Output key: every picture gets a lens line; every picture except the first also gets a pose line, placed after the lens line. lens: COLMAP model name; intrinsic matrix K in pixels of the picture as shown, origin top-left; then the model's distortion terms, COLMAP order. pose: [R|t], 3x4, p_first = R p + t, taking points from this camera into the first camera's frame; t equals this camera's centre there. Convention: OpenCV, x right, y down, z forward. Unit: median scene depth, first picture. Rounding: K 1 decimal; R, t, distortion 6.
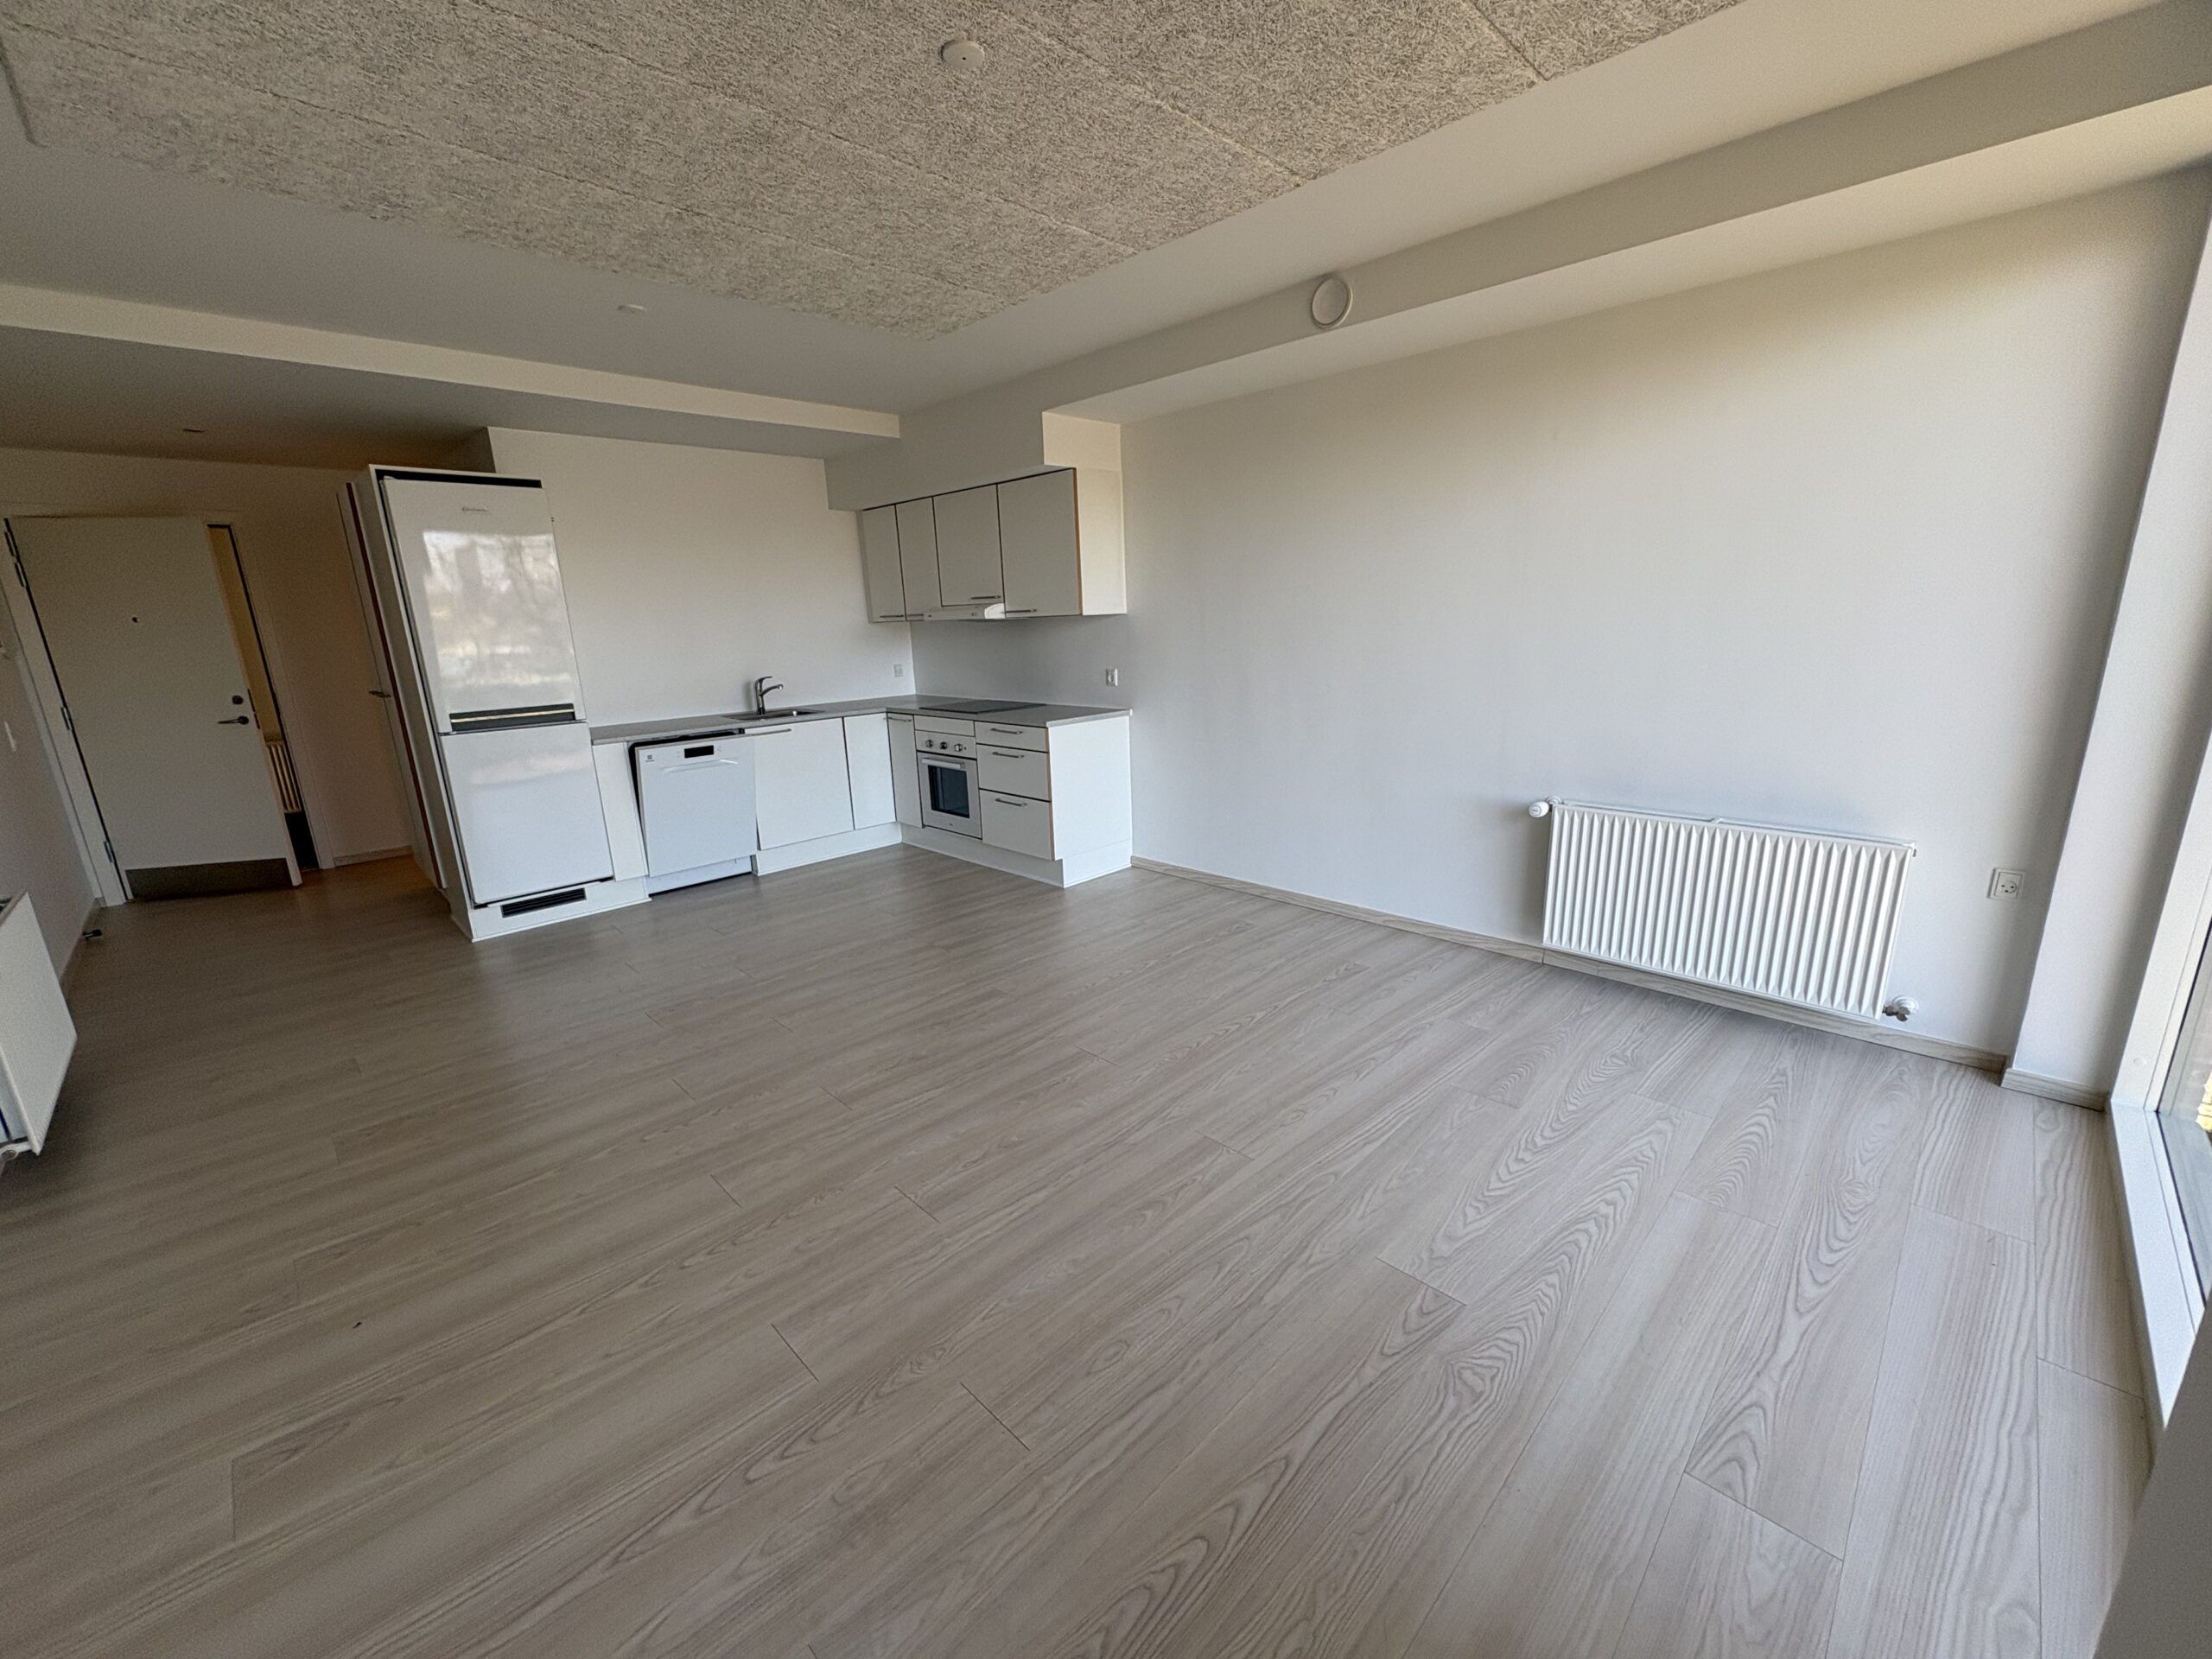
lens RADIAL K [[879.0, 0, 1106.0], [0, 879.0, 829.5], [0, 0, 1]] dist [-0.001305, 0.000261]
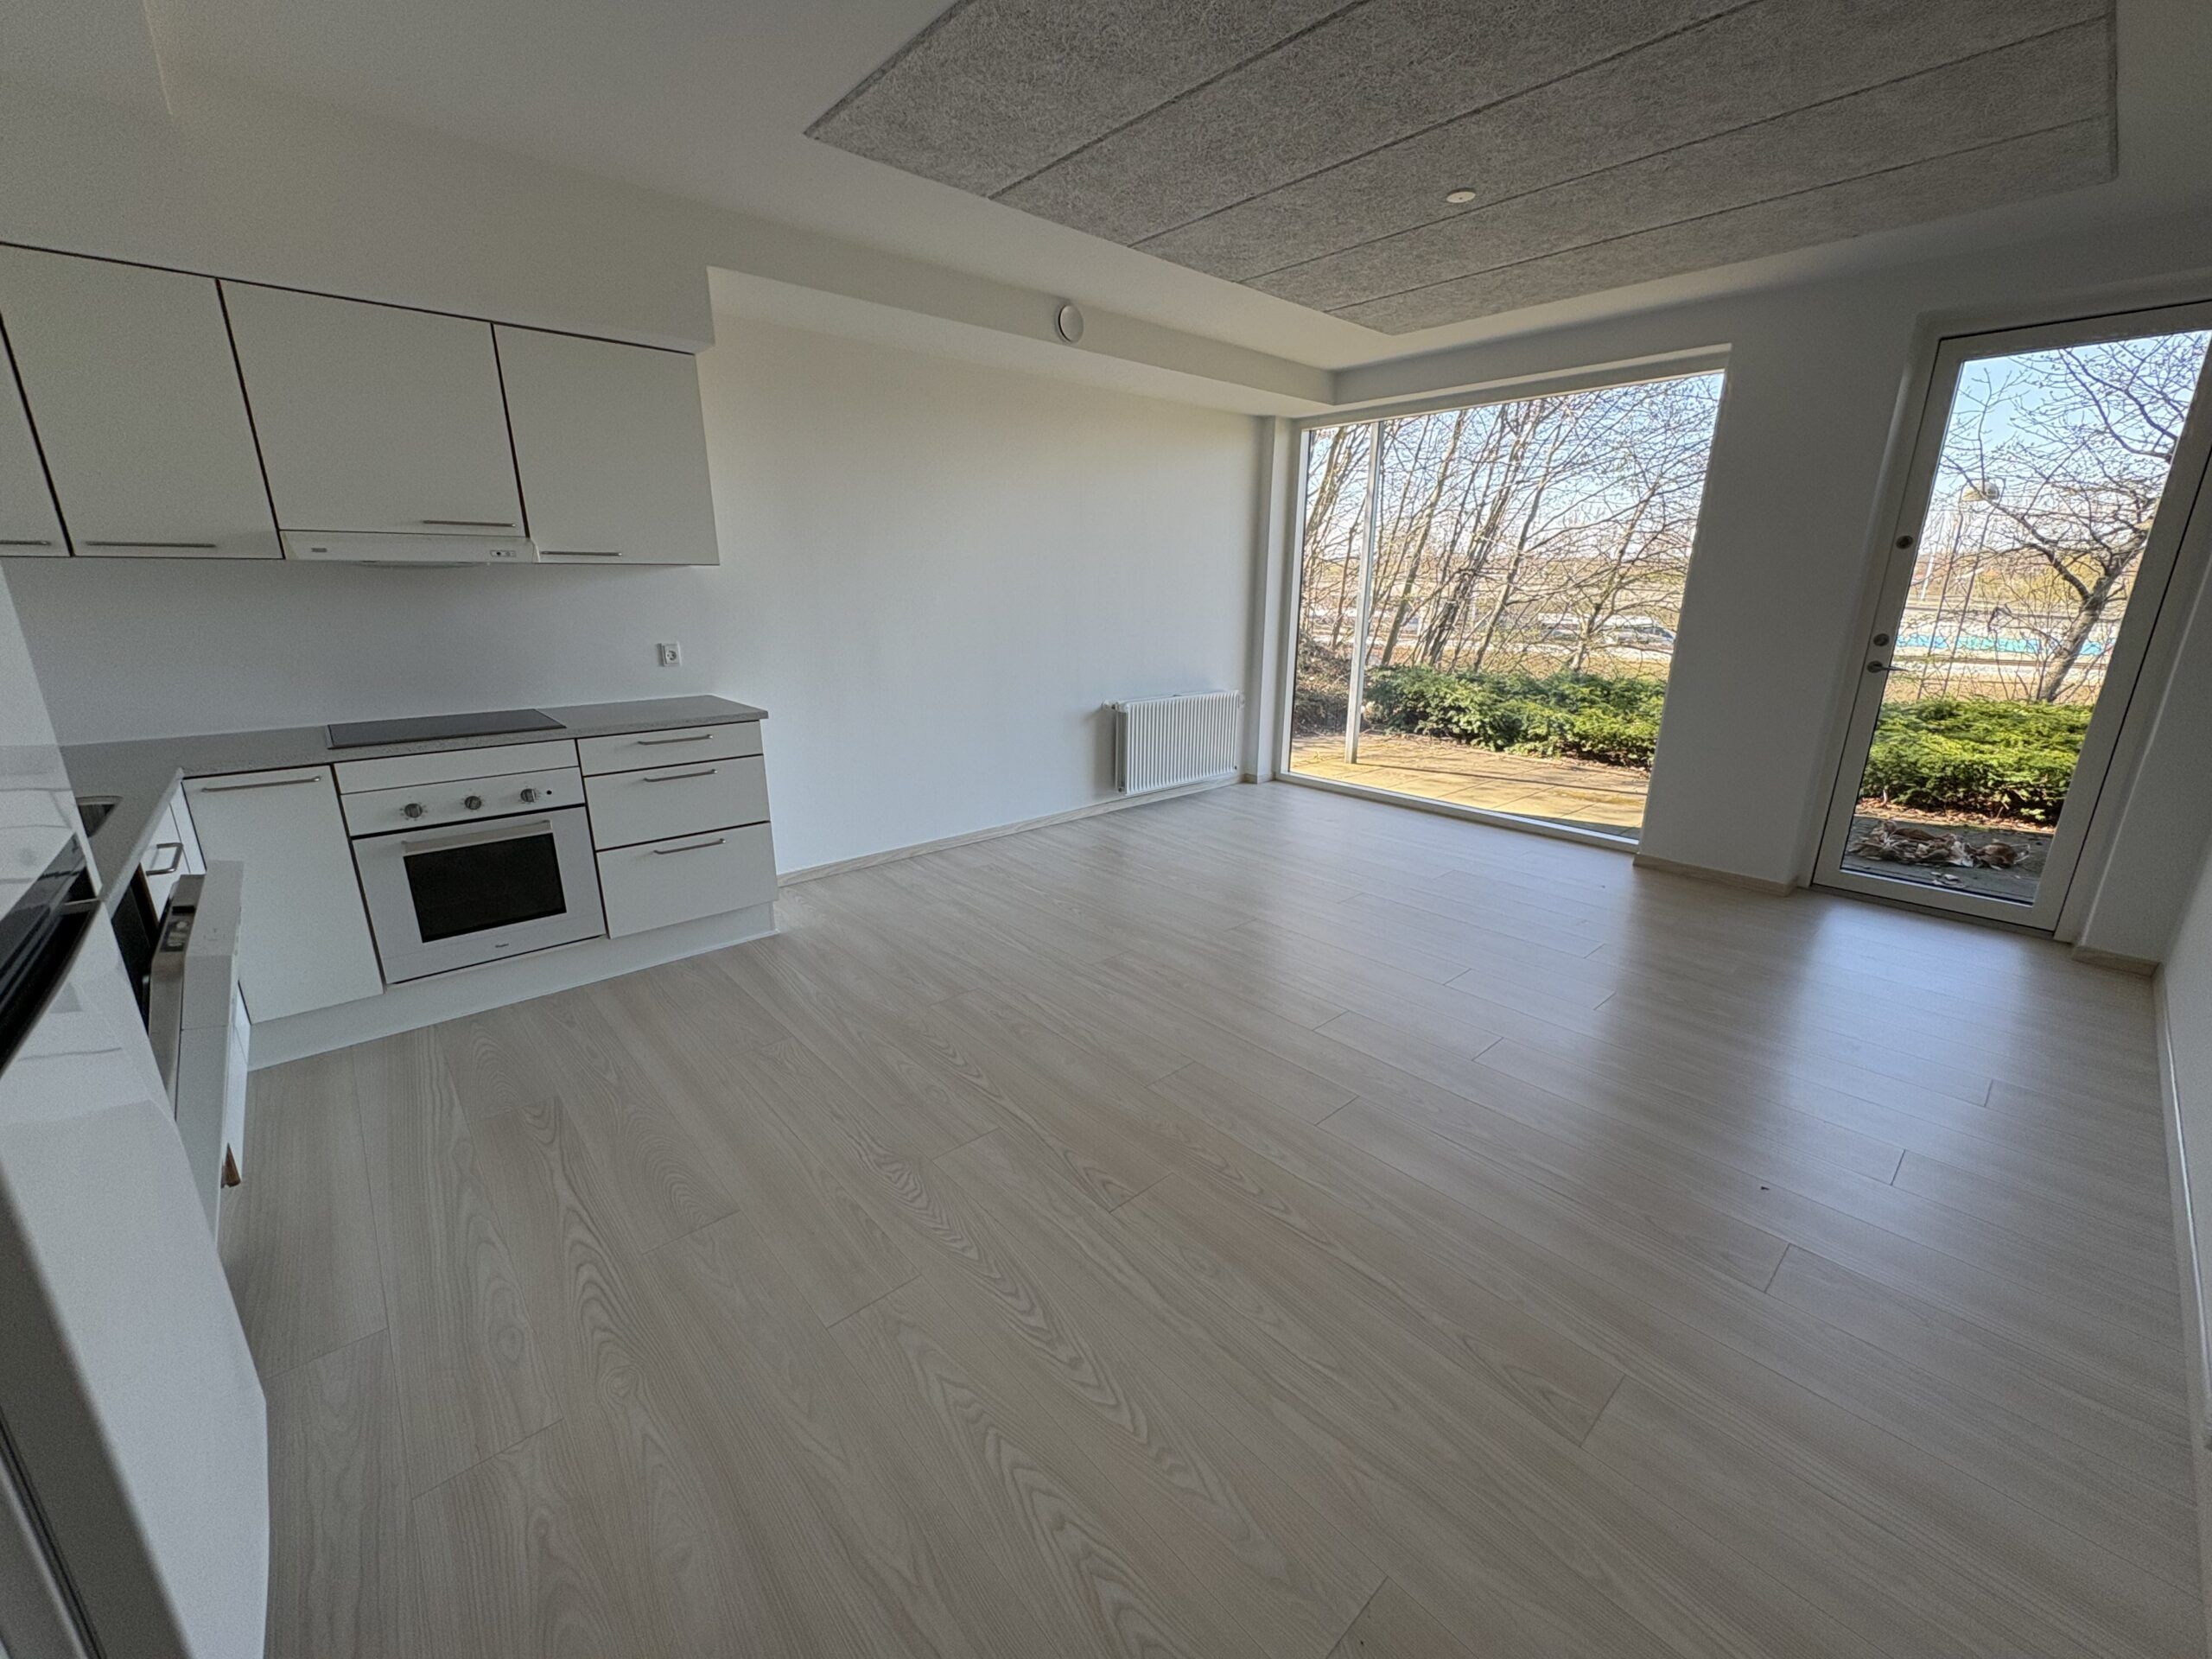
lens RADIAL K [[879.0, 0, 1106.0], [0, 879.0, 829.5], [0, 0, 1]] dist [-0.001305, 0.000261]
pose [[0.060956, -0.239679, 0.968937, -0.711573], [0.236449, 0.946579, 0.219273, -0.111597], [-0.969730, 0.215738, 0.114372, 0.603222]]
